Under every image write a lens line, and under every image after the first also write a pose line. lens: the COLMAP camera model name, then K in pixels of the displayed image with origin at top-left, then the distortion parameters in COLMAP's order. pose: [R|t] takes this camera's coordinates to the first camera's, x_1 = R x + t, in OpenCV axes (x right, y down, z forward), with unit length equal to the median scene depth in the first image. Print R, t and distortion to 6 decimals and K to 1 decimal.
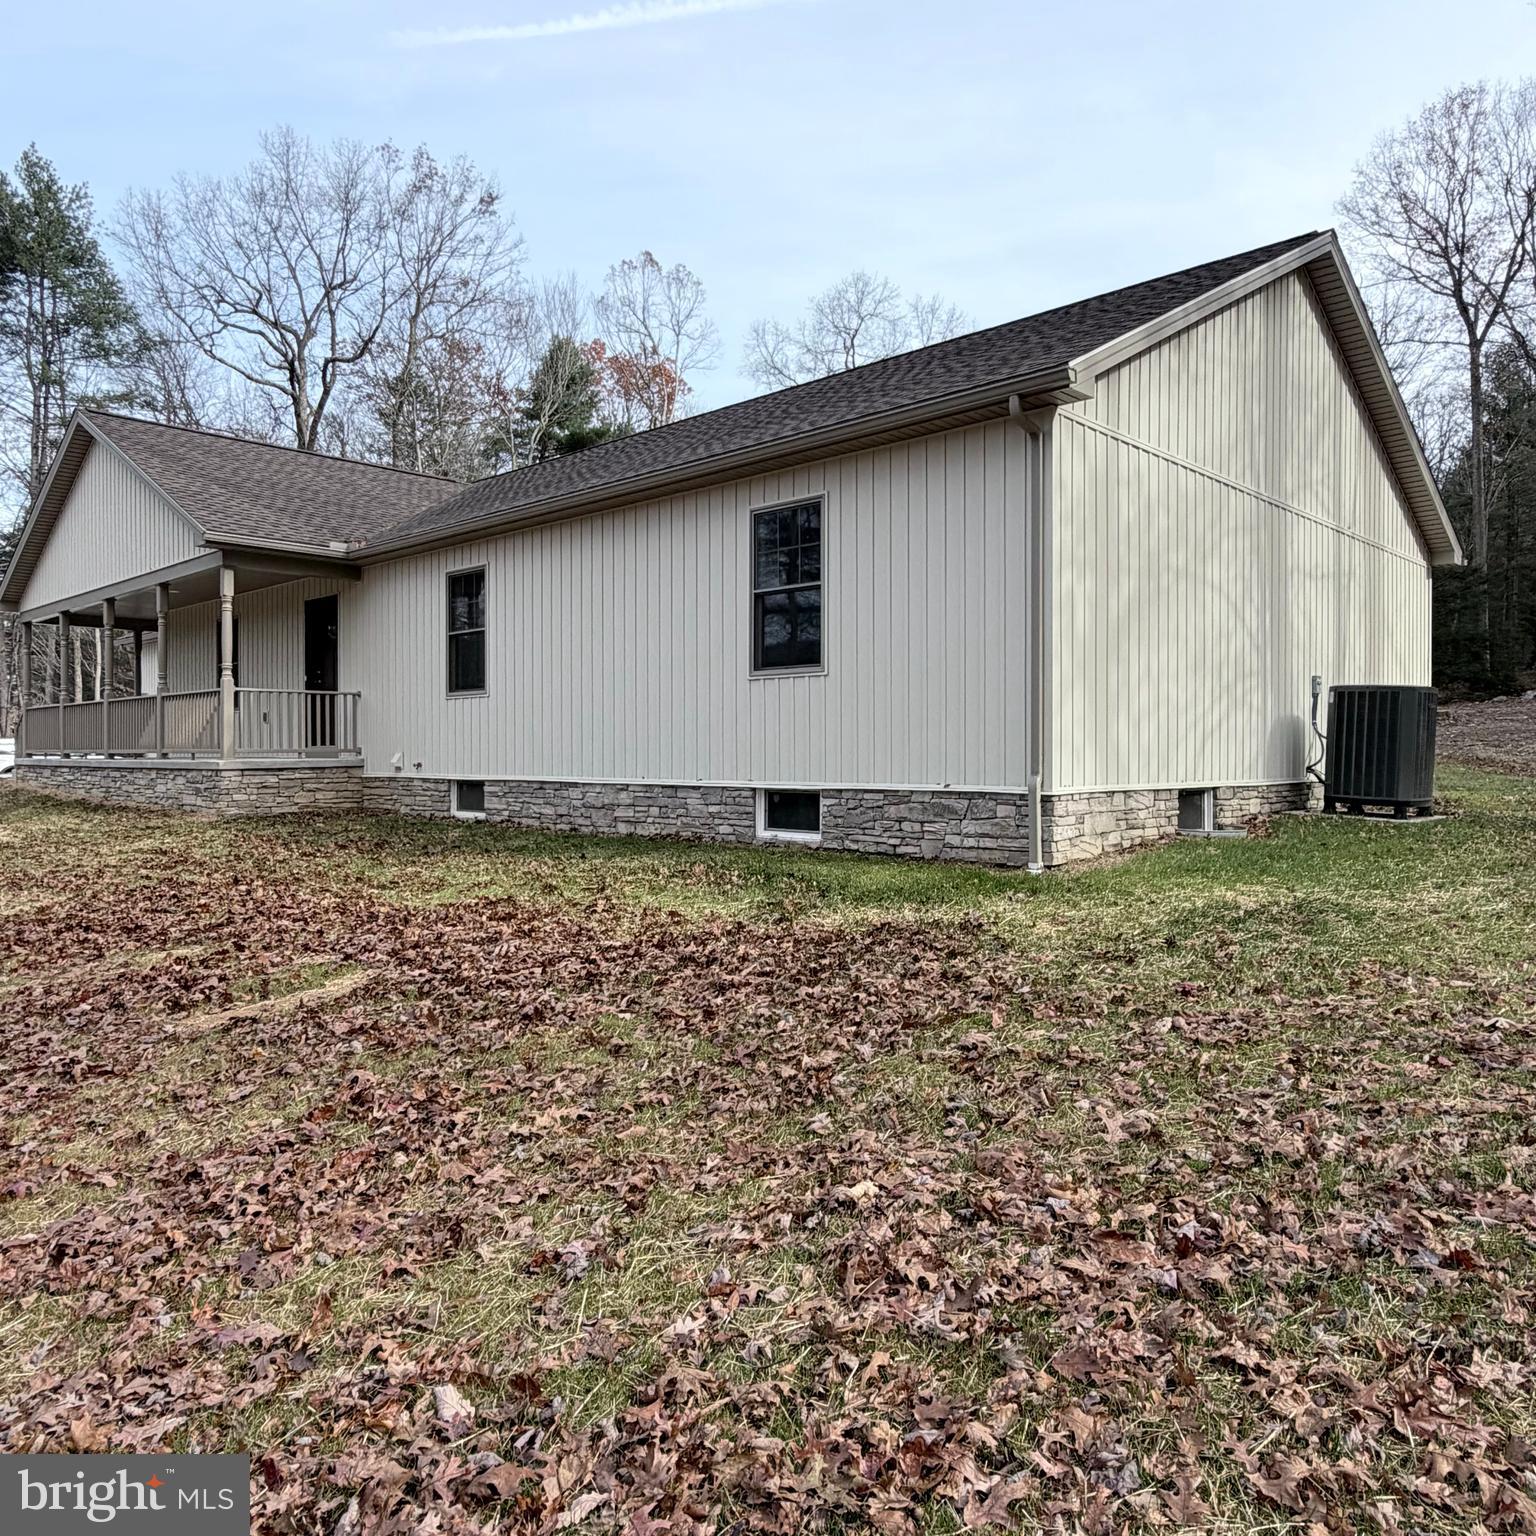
lens RADIAL K [[1138.0, 0, 768.0], [0, 1138.0, 768.0], [0, 0, 1]] dist [0.003317, -0.000252]
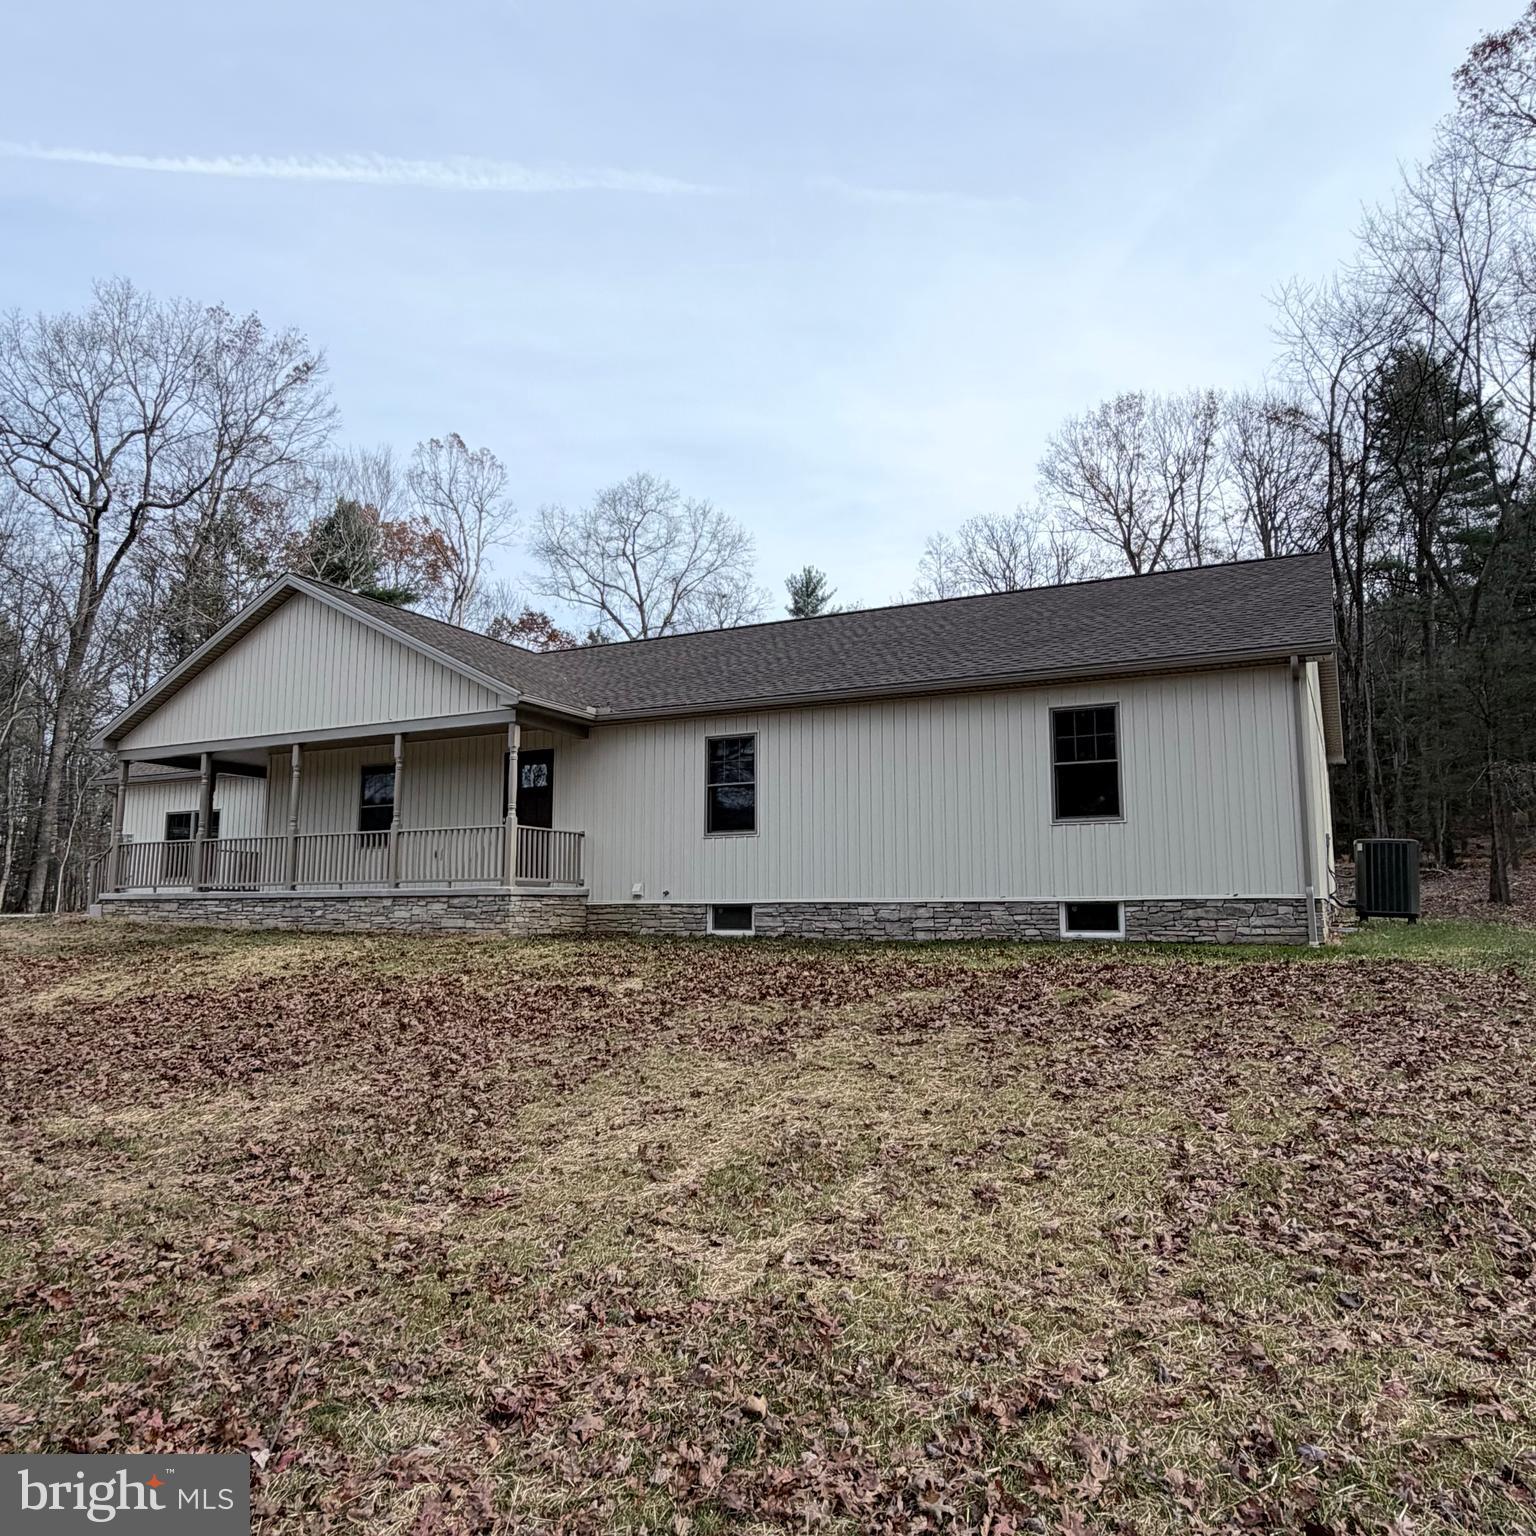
lens RADIAL K [[1138.0, 0, 768.0], [0, 1138.0, 768.0], [0, 0, 1]] dist [0.003317, -0.000252]
pose [[0.959476, 0.040435, 0.278873, -0.561442], [0.001293, 0.989009, -0.147850, 0.046023], [-0.281786, 0.142219, 0.948878, -0.192403]]
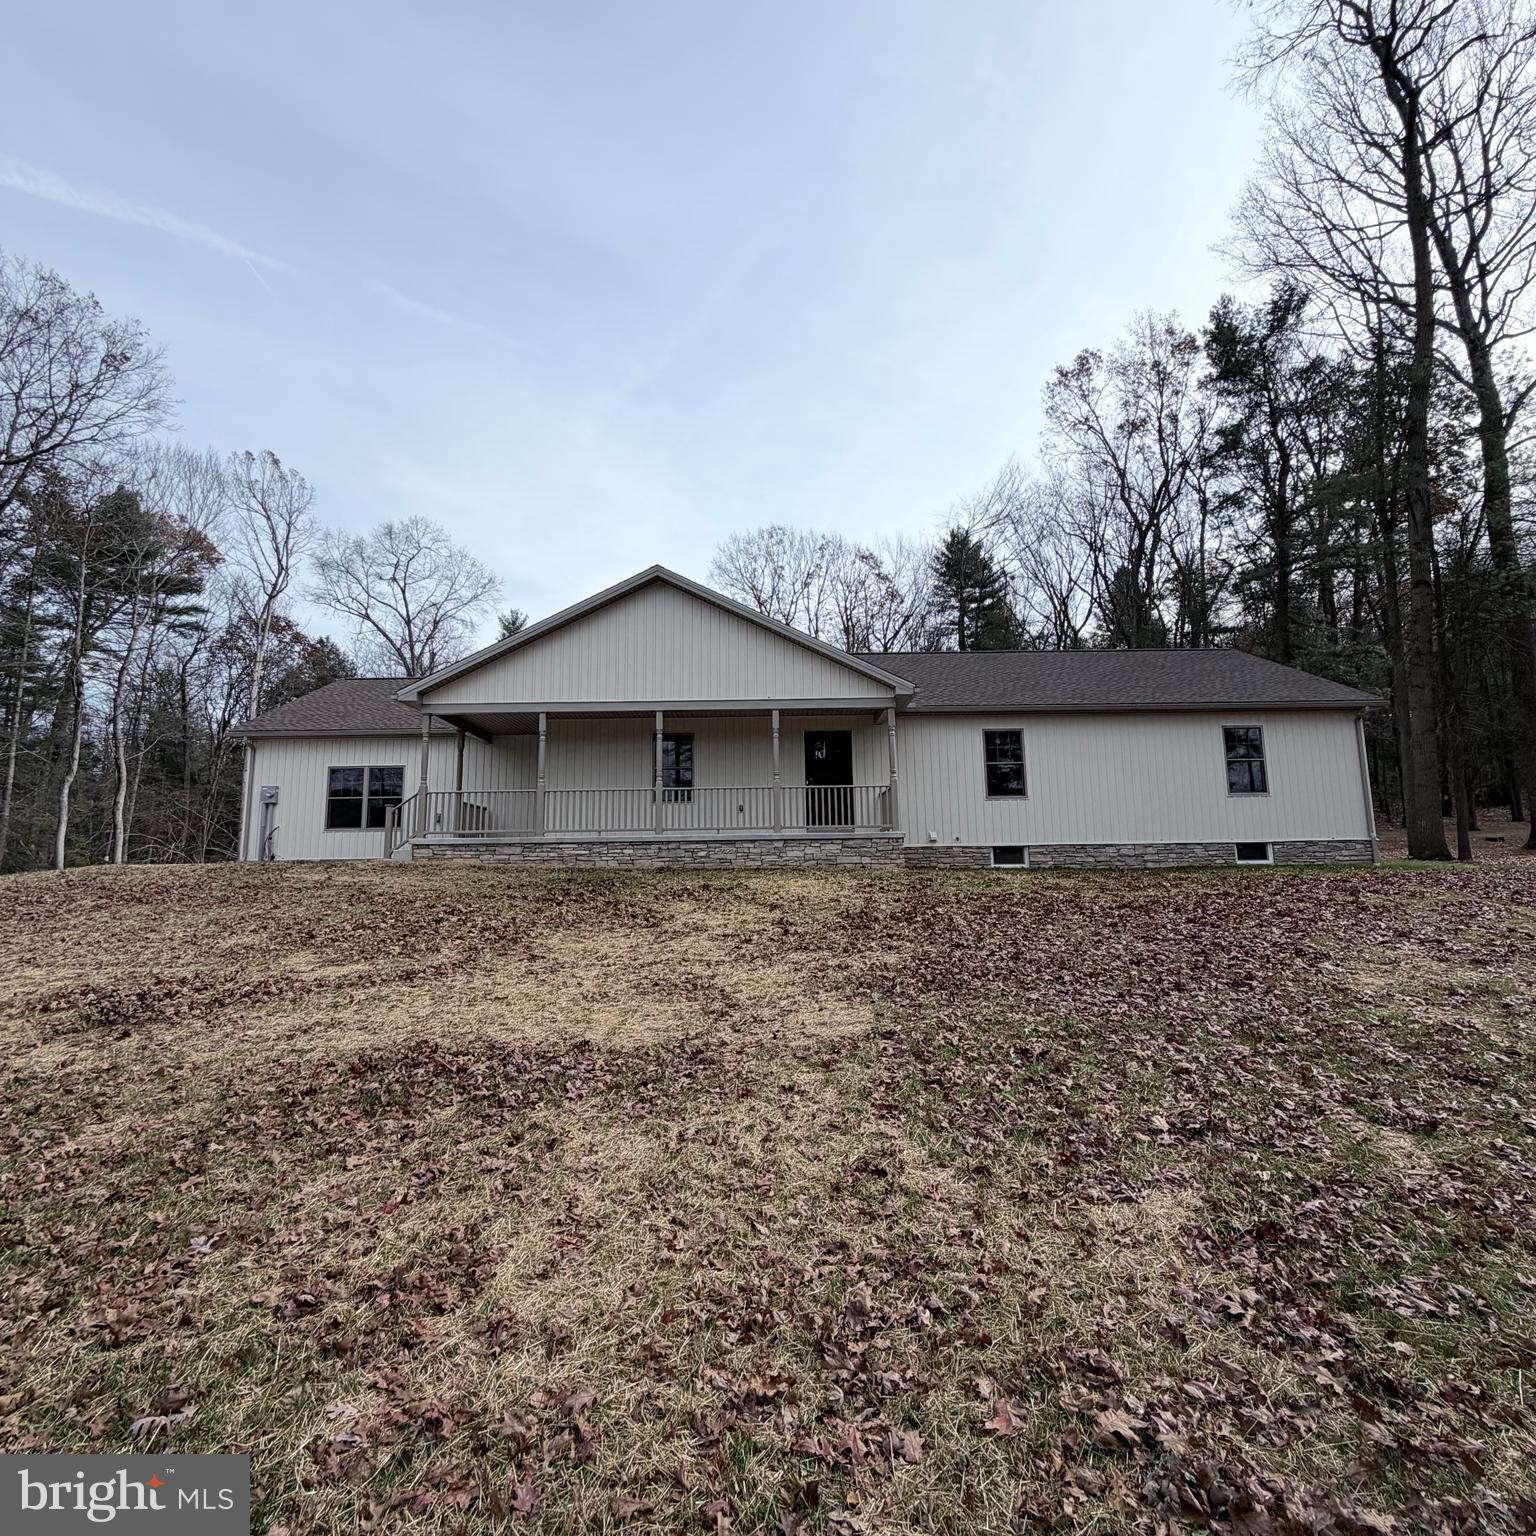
lens RADIAL K [[808.7, 0, 764.4], [0, 808.7, 771.6], [0, 0, 1]] dist [-0.000867, 0.000234]
pose [[0.725867, 0.081602, 0.682977, -1.385692], [0.022556, 0.989580, -0.142207, 0.065302], [-0.687465, 0.118629, 0.716463, 0.336853]]
